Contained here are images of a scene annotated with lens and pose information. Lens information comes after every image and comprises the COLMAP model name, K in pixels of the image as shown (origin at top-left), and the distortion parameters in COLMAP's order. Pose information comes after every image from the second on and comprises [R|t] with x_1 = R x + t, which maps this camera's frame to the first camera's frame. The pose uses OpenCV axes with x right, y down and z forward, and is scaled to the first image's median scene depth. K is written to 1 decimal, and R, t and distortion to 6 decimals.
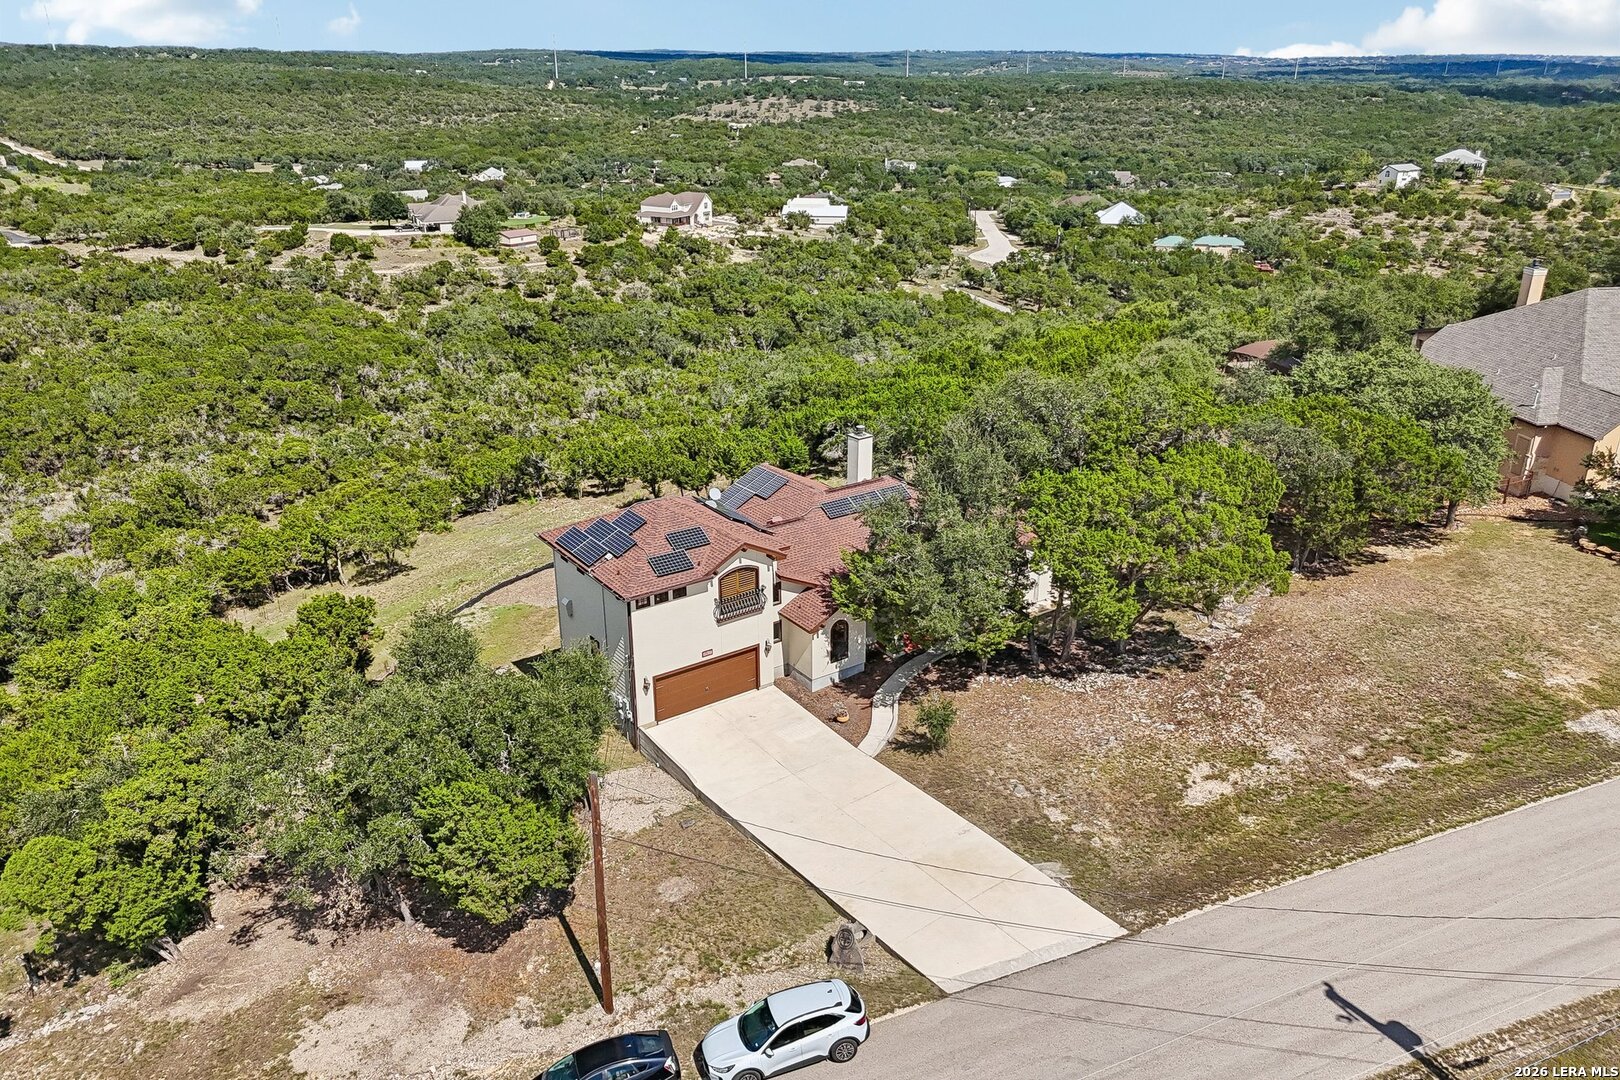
lens RADIAL K [[1197.0, 0, 808.2], [0, 1197.0, 532.5], [0, 0, 1]] dist [0.079080, -0.079292]
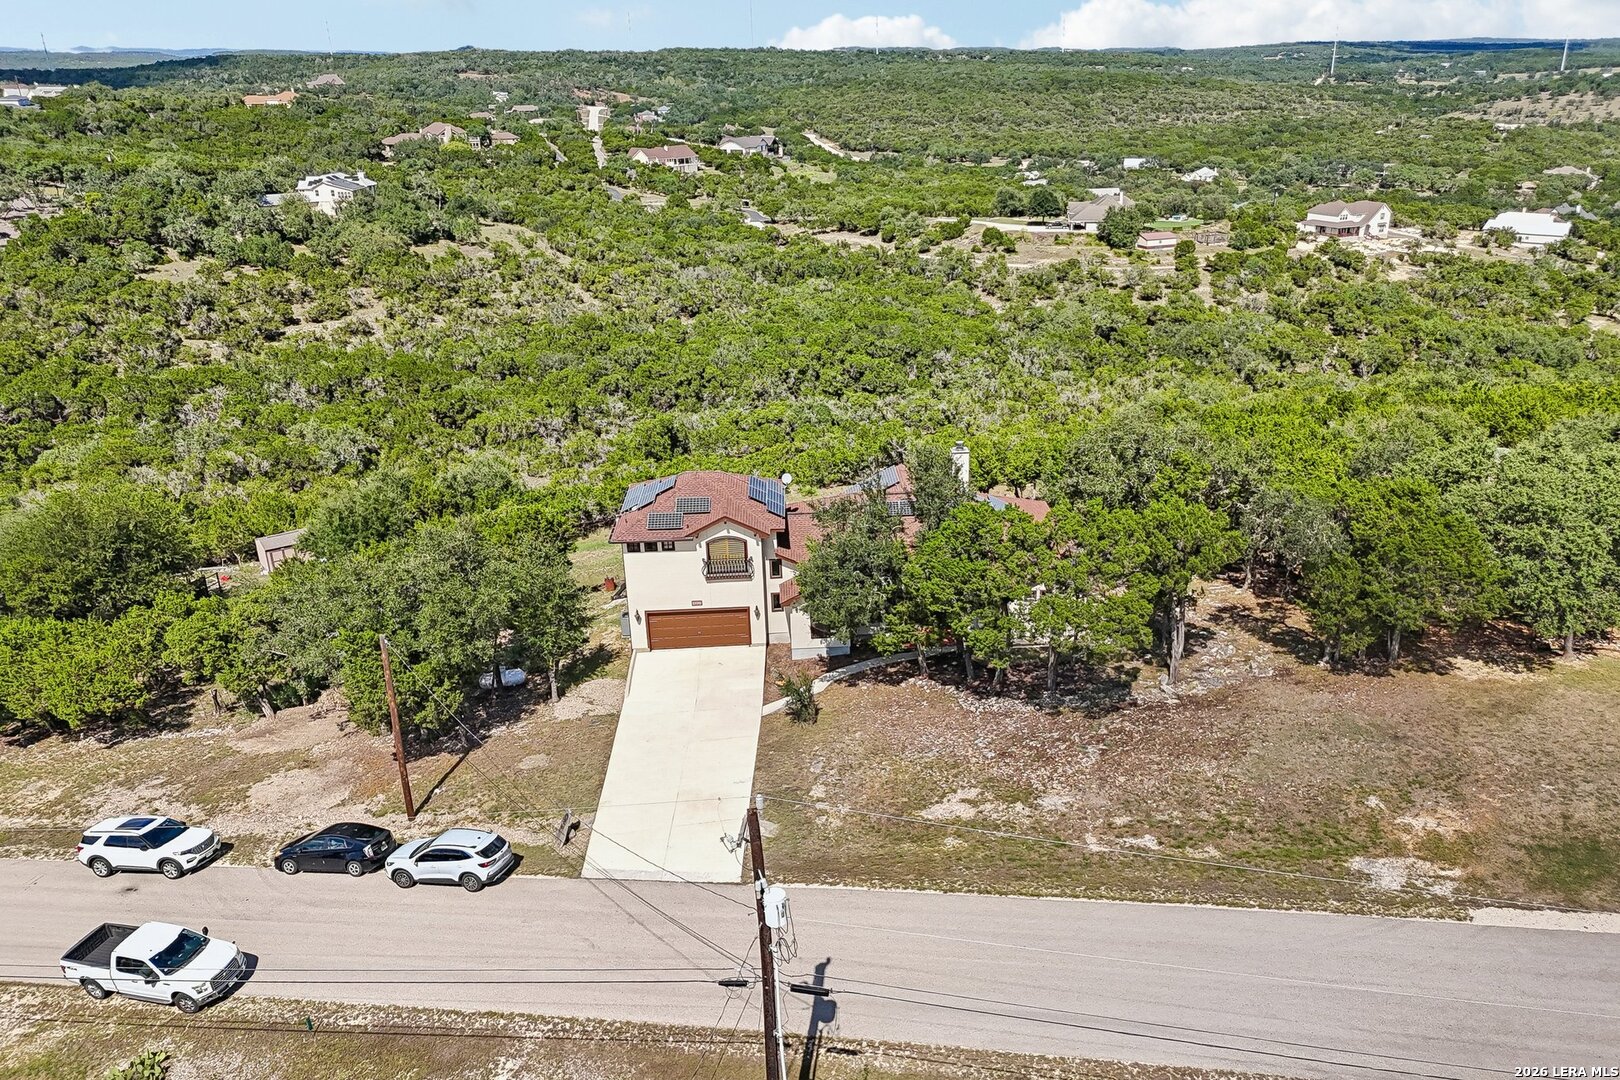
lens RADIAL K [[1241.8, 0, 886.4], [0, 1241.8, 534.8], [0, 0, 1]] dist [0.039941, -0.007985]
pose [[0.861623, 0.176221, -0.475974, 0.105040], [-0.178361, 0.983106, 0.041103, -0.007974], [0.475176, 0.049480, 0.878498, 0.001391]]
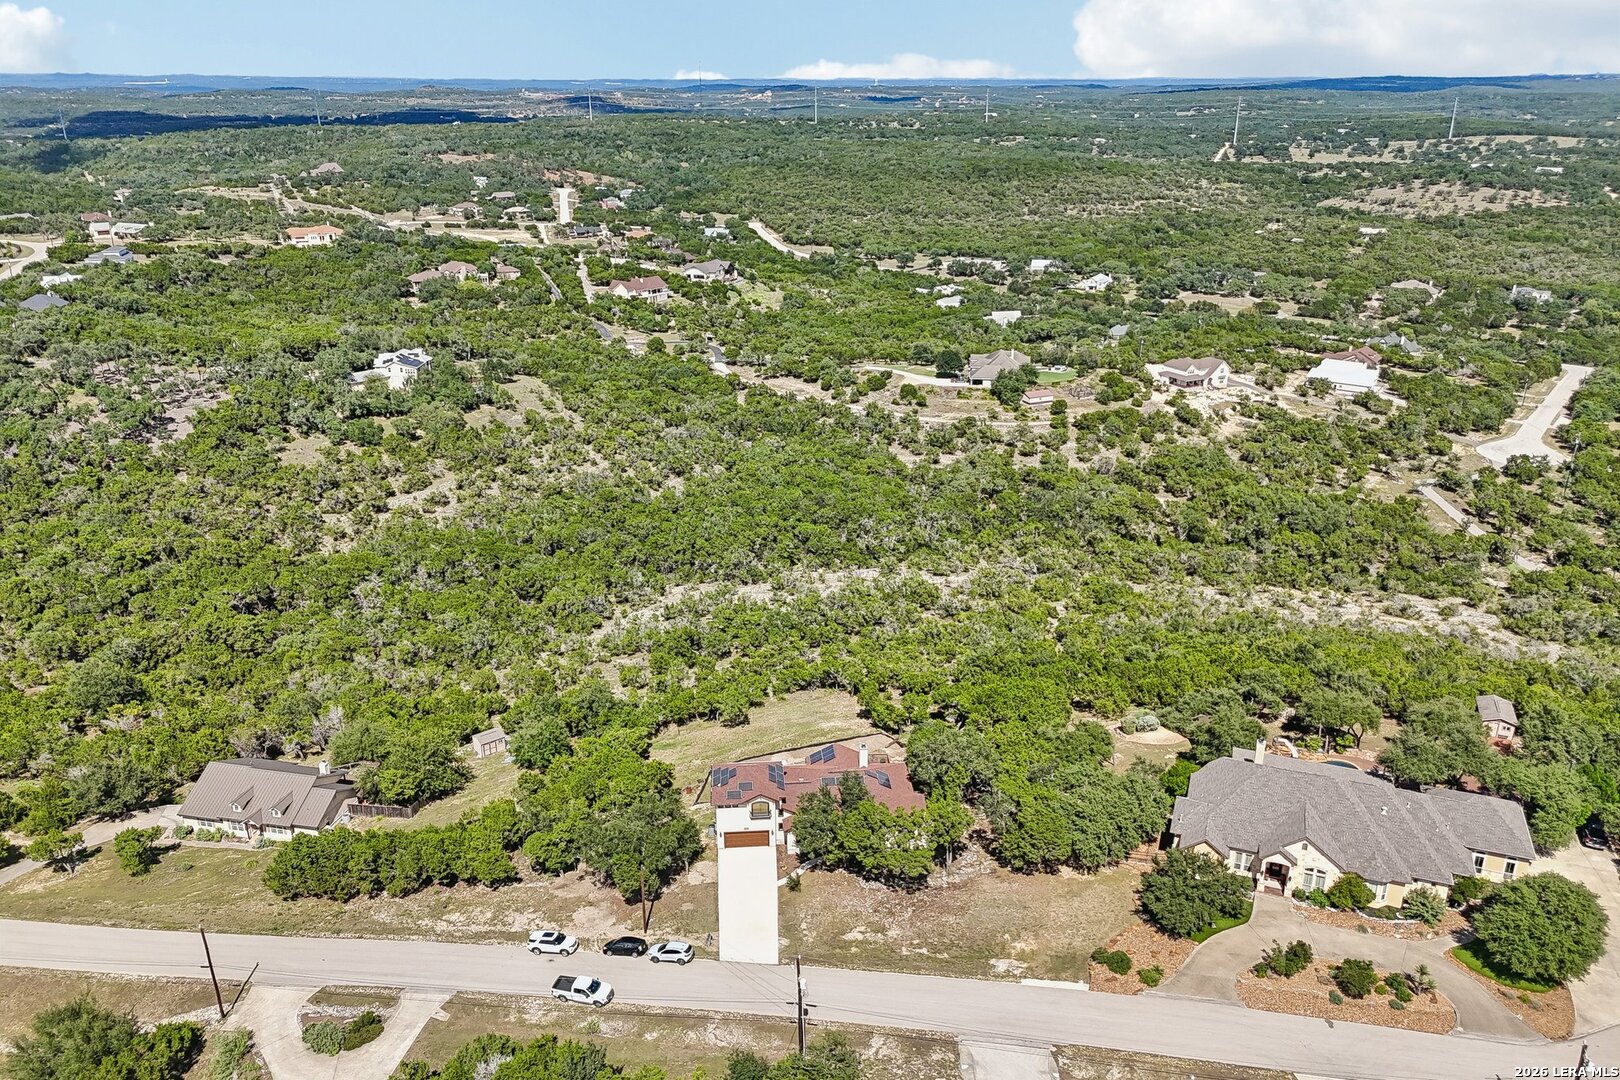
lens RADIAL K [[1197.0, 0, 808.2], [0, 1197.0, 532.5], [0, 0, 1]] dist [0.079080, -0.079292]
pose [[0.855487, 0.180384, -0.485390, 0.200129], [-0.186552, 0.981783, 0.036063, -0.110562], [0.483053, 0.059699, 0.873554, -0.218987]]
